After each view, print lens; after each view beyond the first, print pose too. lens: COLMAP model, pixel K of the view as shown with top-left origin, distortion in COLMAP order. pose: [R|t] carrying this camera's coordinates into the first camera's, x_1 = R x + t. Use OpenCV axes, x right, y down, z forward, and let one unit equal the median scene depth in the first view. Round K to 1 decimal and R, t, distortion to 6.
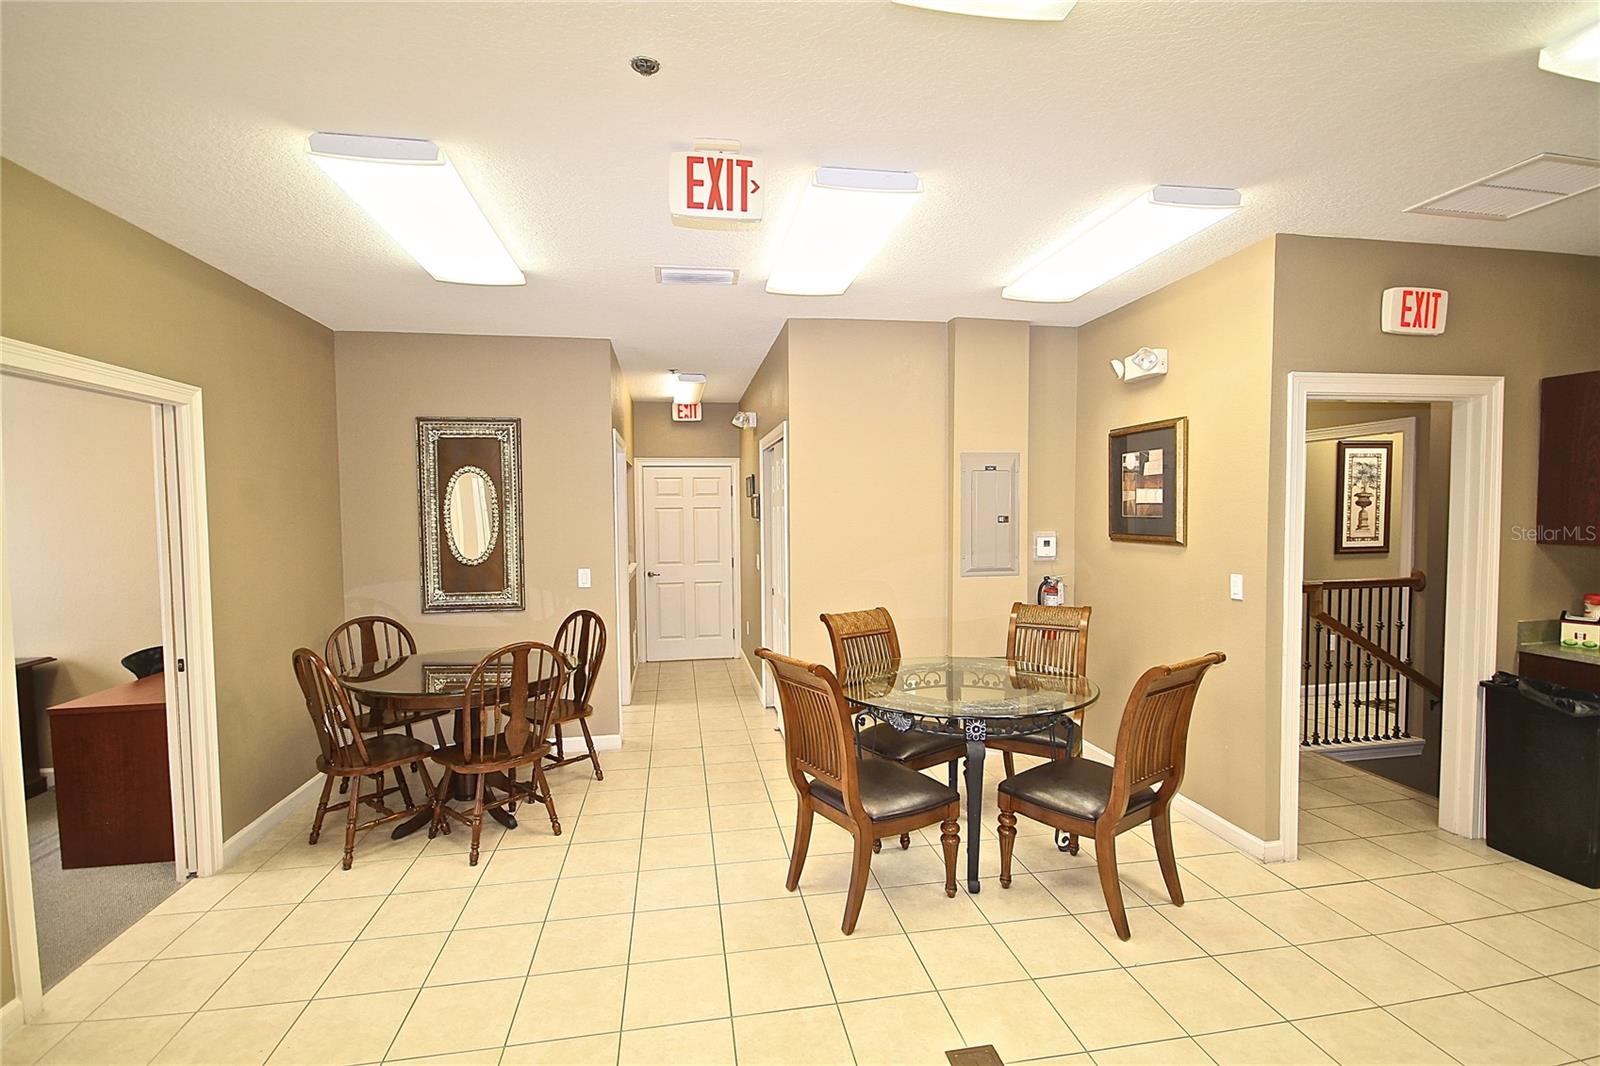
lens RADIAL K [[738.6, 0, 804.7], [0, 738.6, 537.3], [0, 0, 1]] dist [-0.001751, -0.000108]
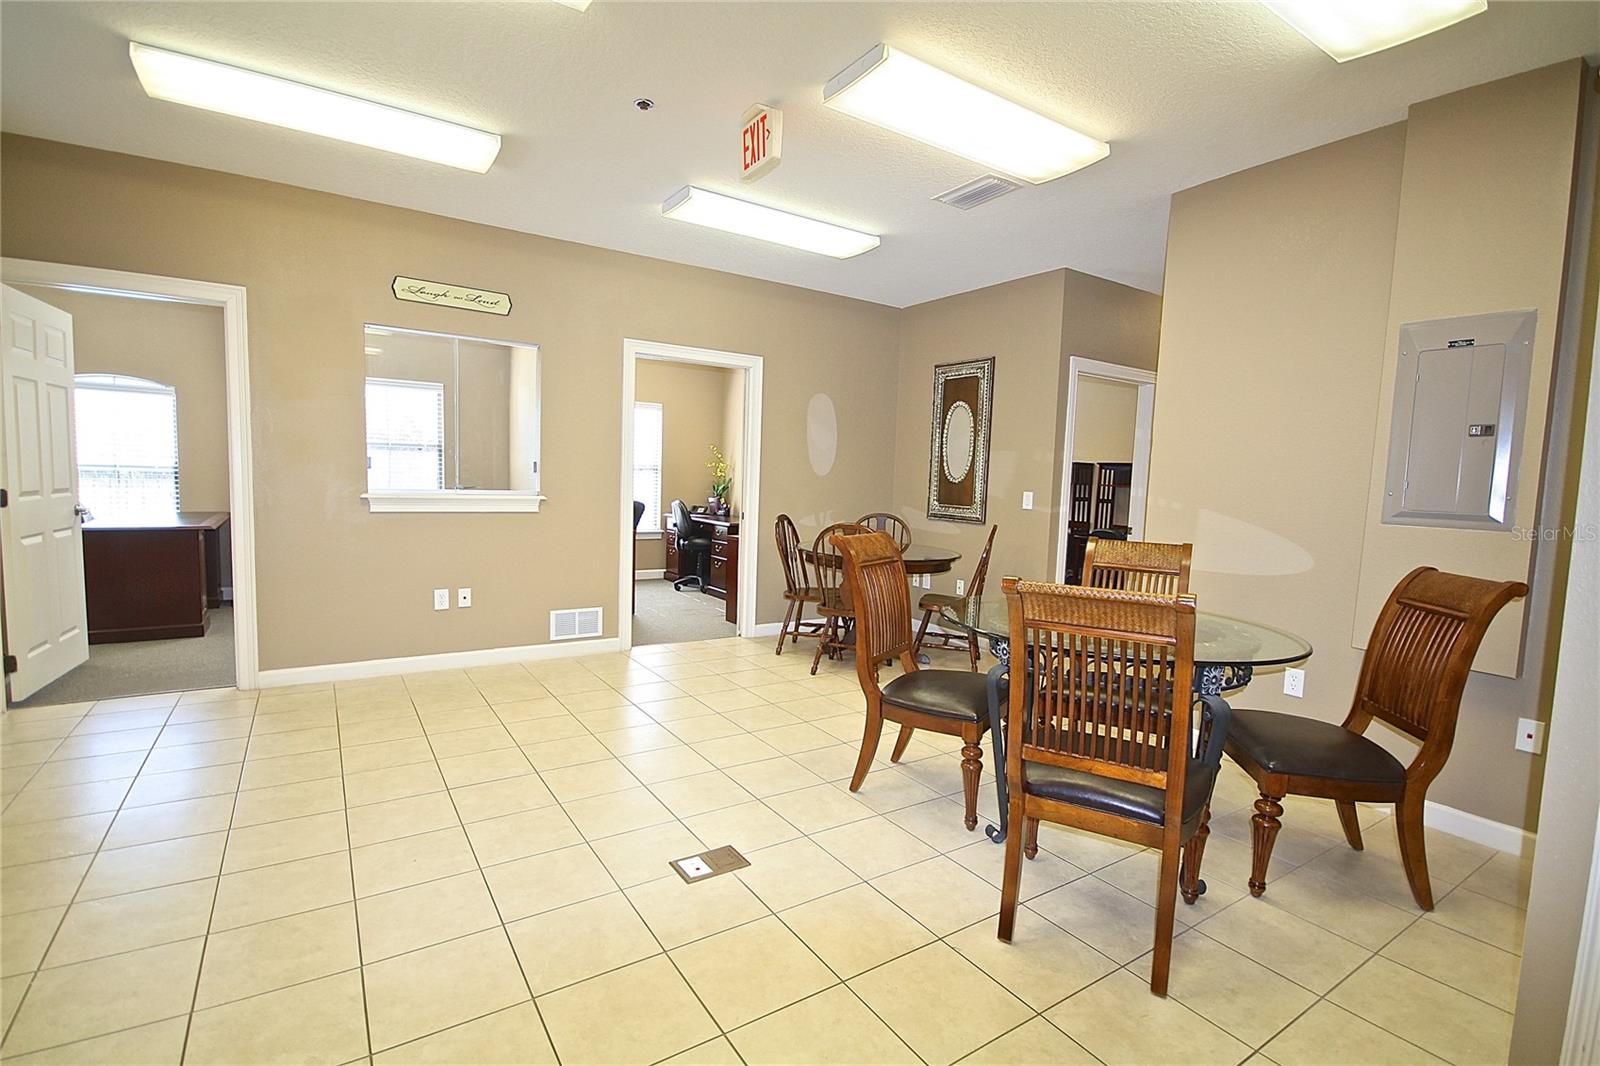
lens RADIAL K [[738.6, 0, 804.7], [0, 738.6, 537.3], [0, 0, 1]] dist [-0.001751, -0.000108]
pose [[0.396028, 0.101259, -0.912638, 0.579930], [-0.075412, 0.994130, 0.077576, 0.051502], [0.915137, 0.038102, 0.401339, 0.288721]]
